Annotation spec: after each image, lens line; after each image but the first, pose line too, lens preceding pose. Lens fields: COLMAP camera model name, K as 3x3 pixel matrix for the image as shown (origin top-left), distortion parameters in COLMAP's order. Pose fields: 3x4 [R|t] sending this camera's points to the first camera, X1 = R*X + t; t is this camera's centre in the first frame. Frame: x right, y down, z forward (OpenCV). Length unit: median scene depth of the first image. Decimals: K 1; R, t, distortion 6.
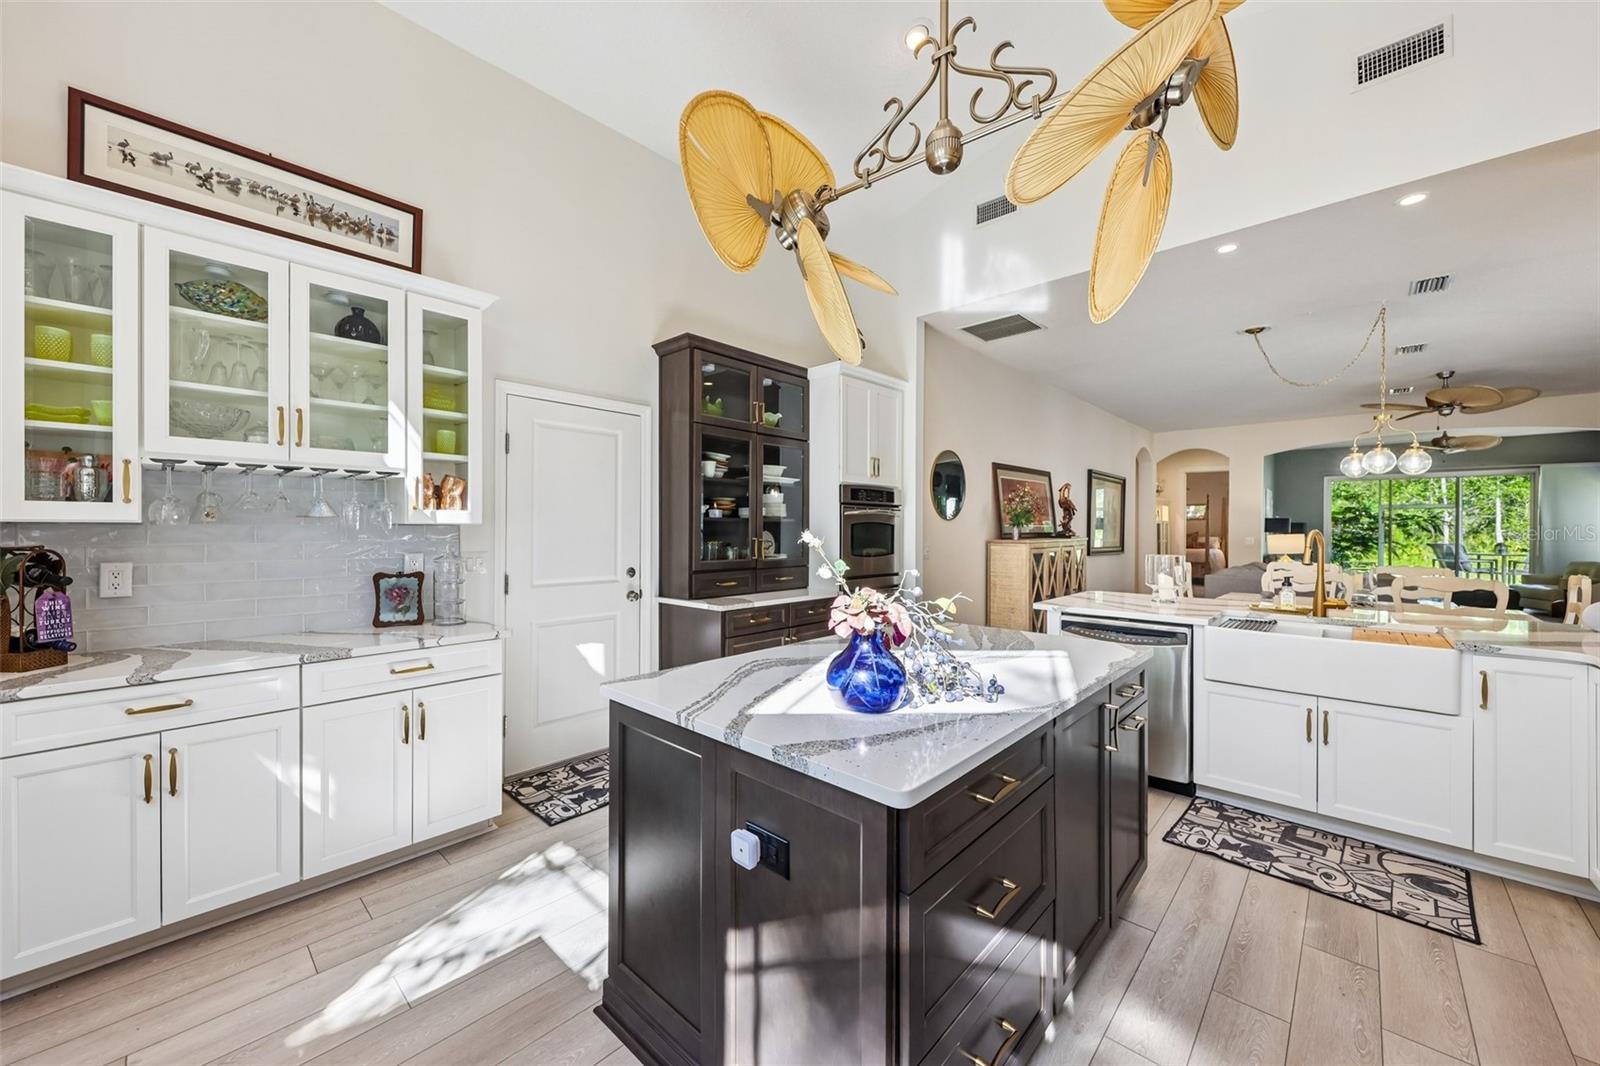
lens RADIAL K [[599.4, 0, 786.6], [0, 599.4, 533.7], [0, 0, 1]] dist [-0.002483, -0.000499]
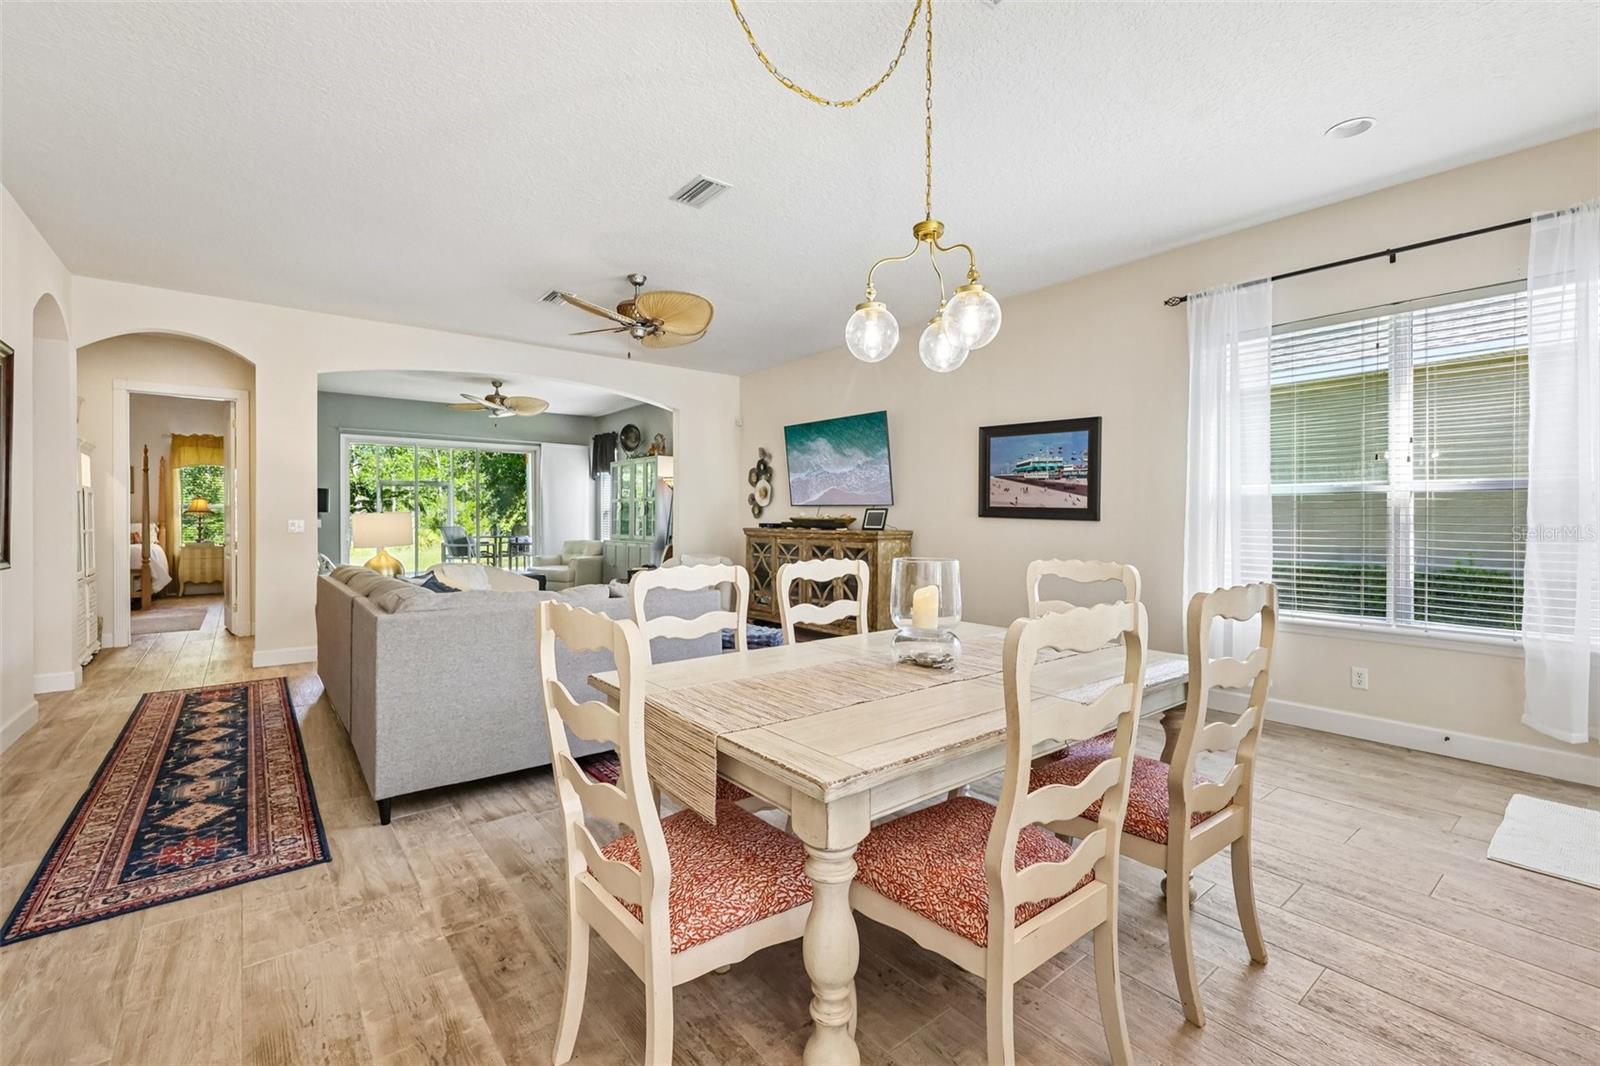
lens RADIAL K [[686.1, 0, 794.5], [0, 686.1, 519.9], [0, 0, 1]] dist [0.003219, -0.001893]
pose [[0.127043, -0.008106, 0.991864, 0.845498], [0.010530, 0.999921, 0.006824, 0.026835], [-0.991841, 0.009577, 0.127118, 1.840493]]
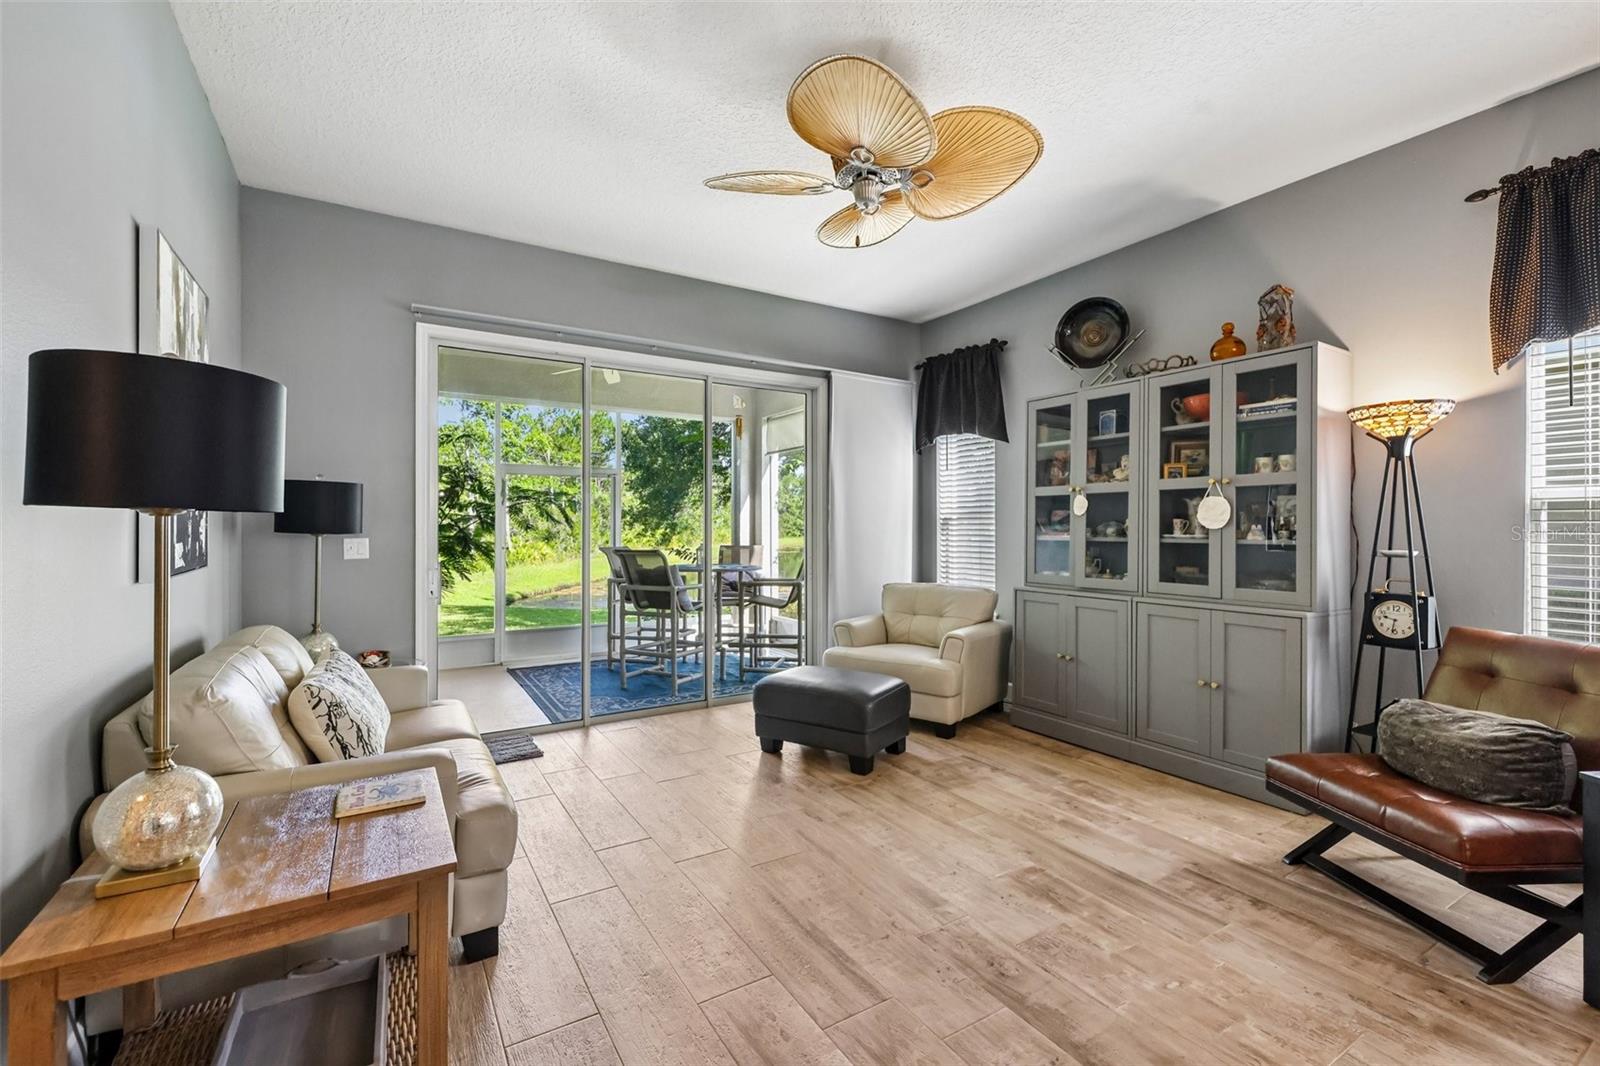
lens RADIAL K [[686.1, 0, 789.8], [0, 686.1, 525.6], [0, 0, 1]] dist [0.003219, -0.001893]
pose [[0.261081, 0.001065, 0.965316, 3.160748], [0.009797, 0.999945, -0.003753, 0.011303], [-0.965267, 0.010437, 0.261056, 3.709591]]
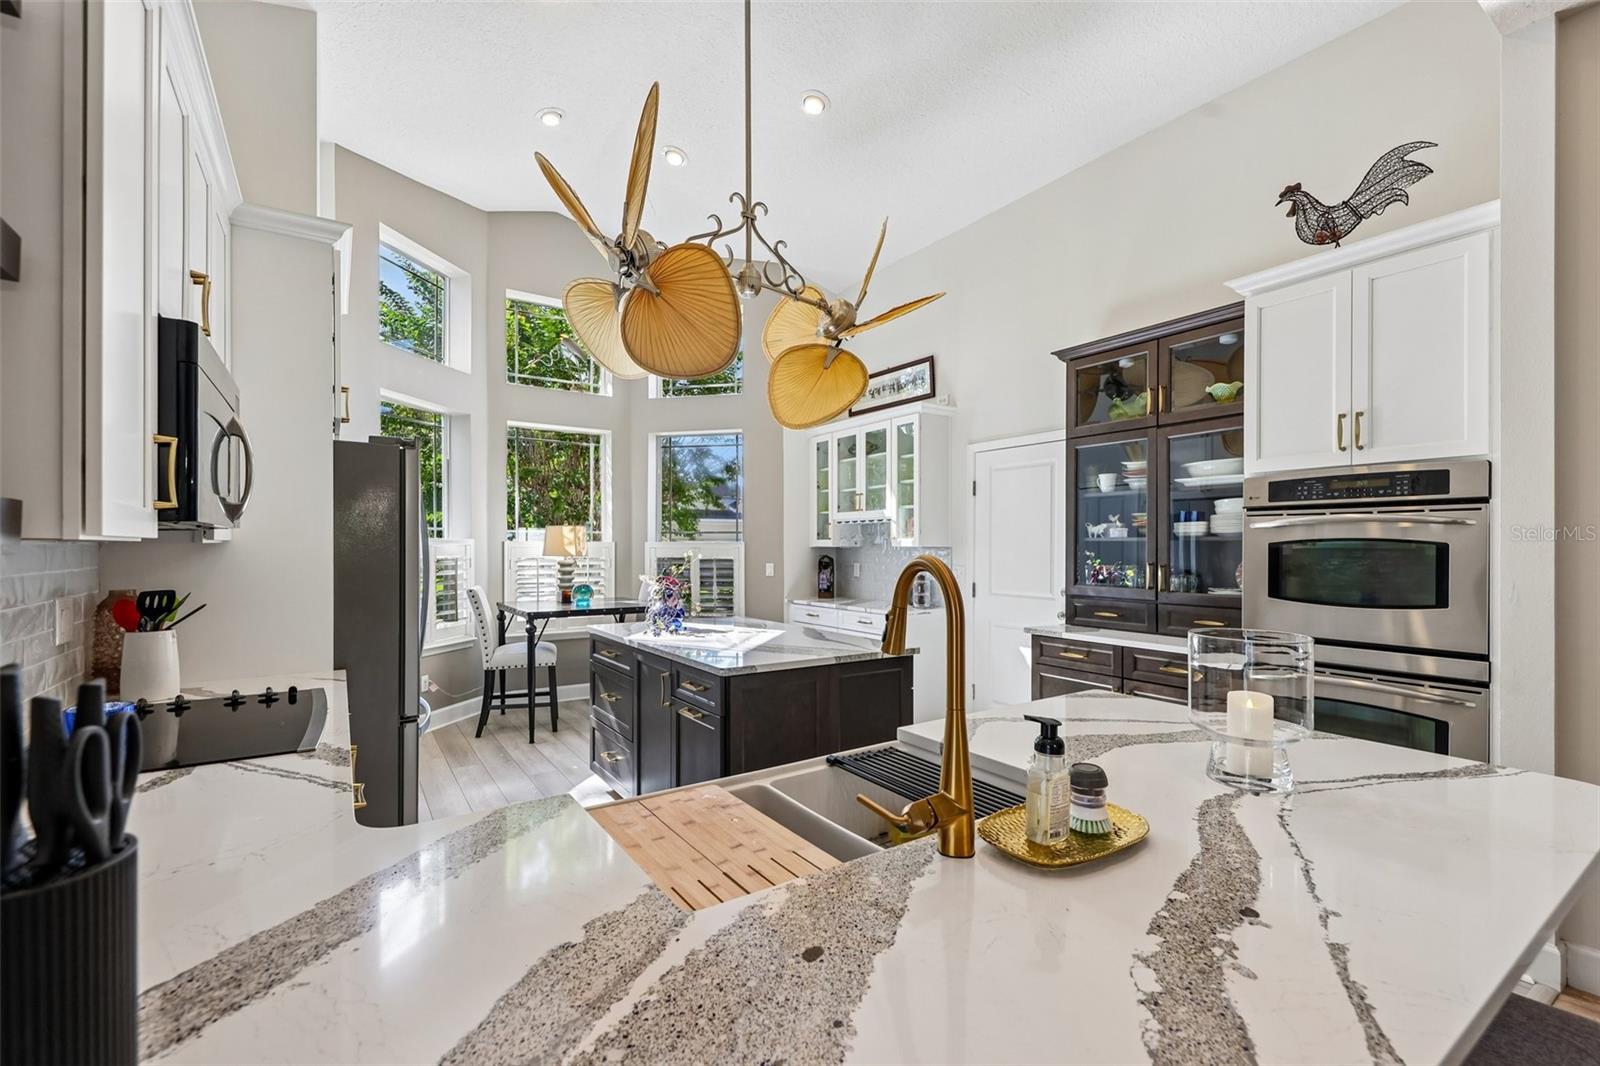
lens RADIAL K [[686.1, 0, 796.2], [0, 686.1, 543.7], [0, 0, 1]] dist [0.003219, -0.001893]
pose [[-0.223236, -0.006577, -0.974742, 1.519293], [-0.009144, 0.999947, -0.004653, -0.013630], [0.974722, 0.007874, -0.223284, 1.229781]]
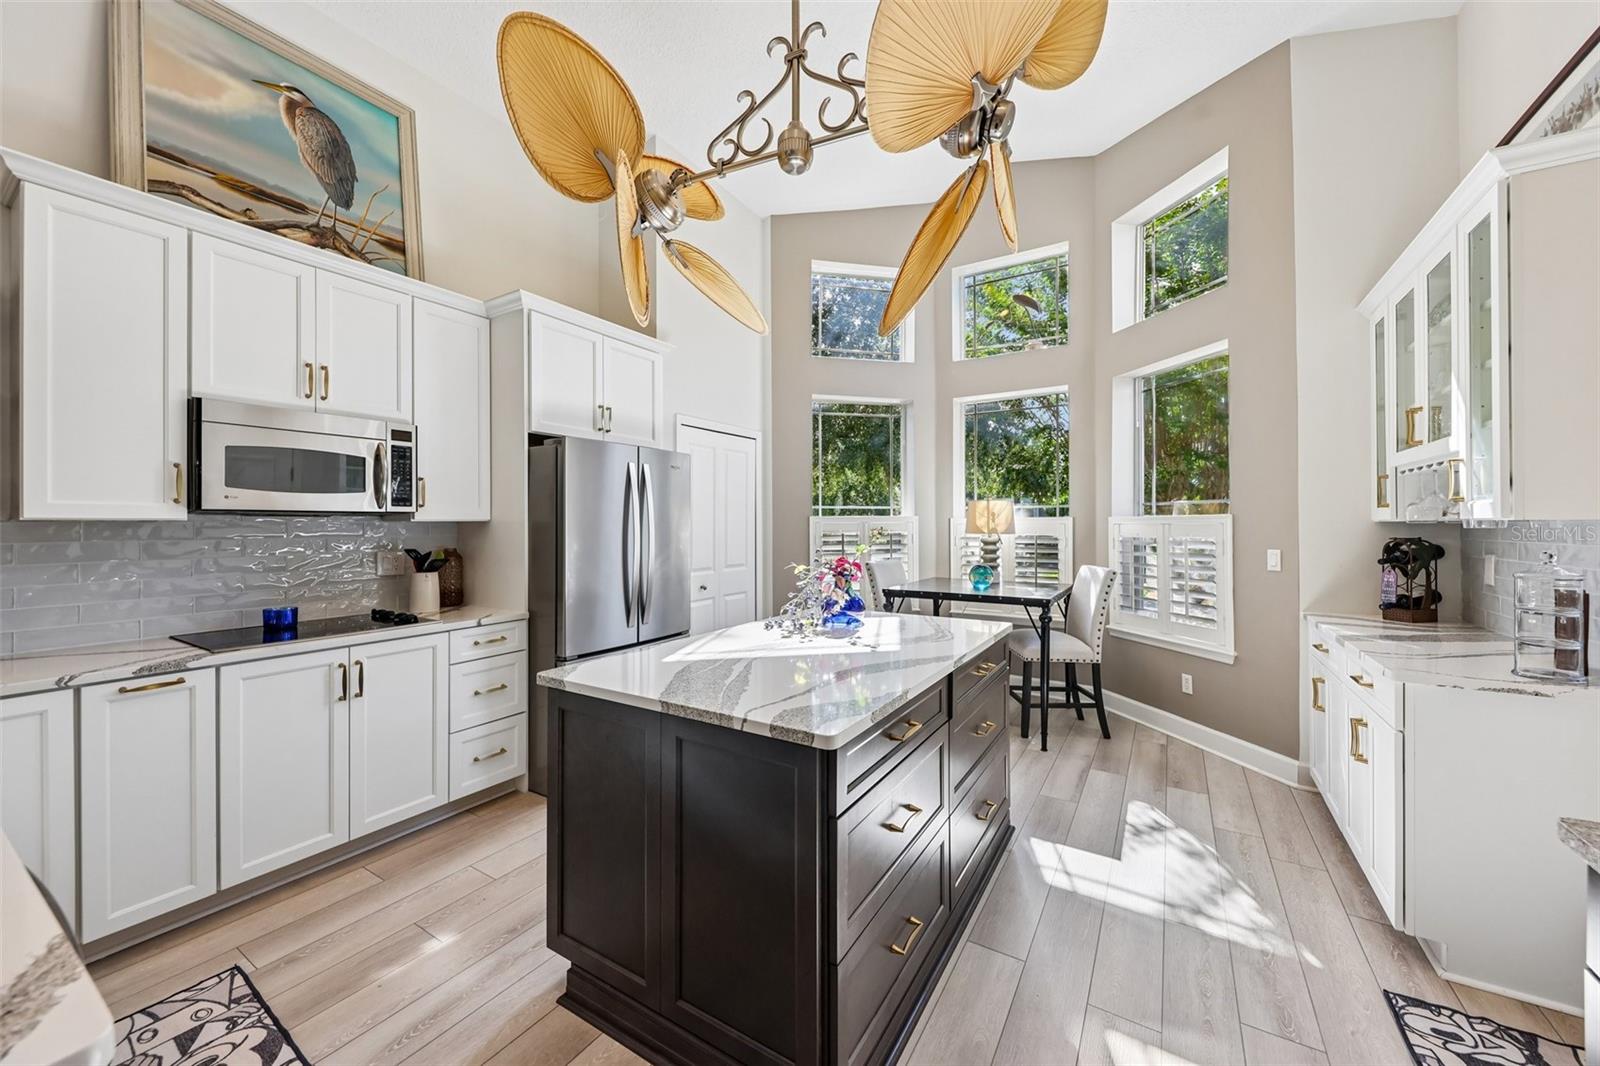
lens RADIAL K [[599.4, 0, 795.1], [0, 599.4, 523.0], [0, 0, 1]] dist [-0.002483, -0.000499]
pose [[-0.979359, -0.001801, -0.202121, 0.390210], [-0.002985, 0.999980, 0.005549, -0.015387], [0.202107, 0.006038, -0.979345, 1.658819]]
